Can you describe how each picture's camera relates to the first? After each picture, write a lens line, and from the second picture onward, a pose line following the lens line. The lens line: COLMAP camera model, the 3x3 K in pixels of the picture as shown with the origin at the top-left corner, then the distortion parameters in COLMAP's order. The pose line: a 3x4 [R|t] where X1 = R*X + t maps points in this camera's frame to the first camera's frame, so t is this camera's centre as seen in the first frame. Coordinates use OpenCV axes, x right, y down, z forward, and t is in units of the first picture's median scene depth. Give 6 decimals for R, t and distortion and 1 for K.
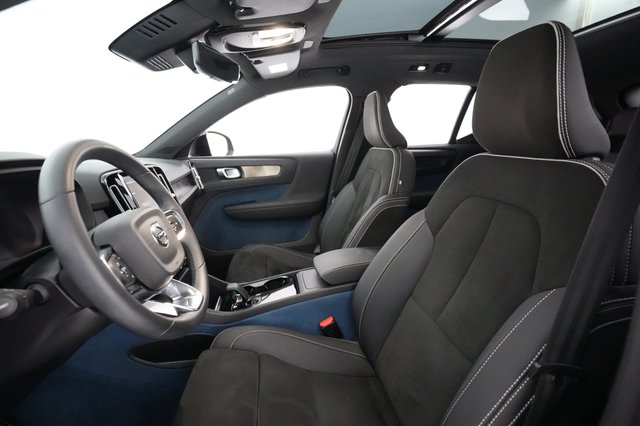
lens RADIAL K [[319.6, 0, 320.0], [0, 319.6, 213.0], [0, 0, 1]] dist [0.000472, 0.000064]
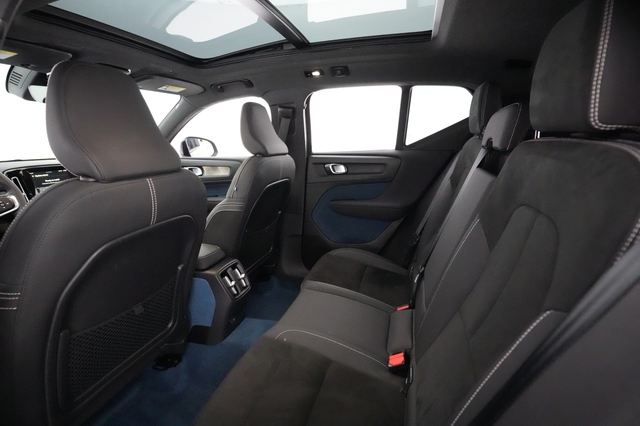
lens RADIAL K [[319.6, 0, 320.0], [0, 319.6, 213.0], [0, 0, 1]] dist [0.000472, 0.000064]
pose [[0.889089, 0.104638, -0.445614, 0.806445], [-0.098255, 0.994455, 0.037477, -0.069794], [0.447065, 0.010463, 0.894440, 0.142065]]
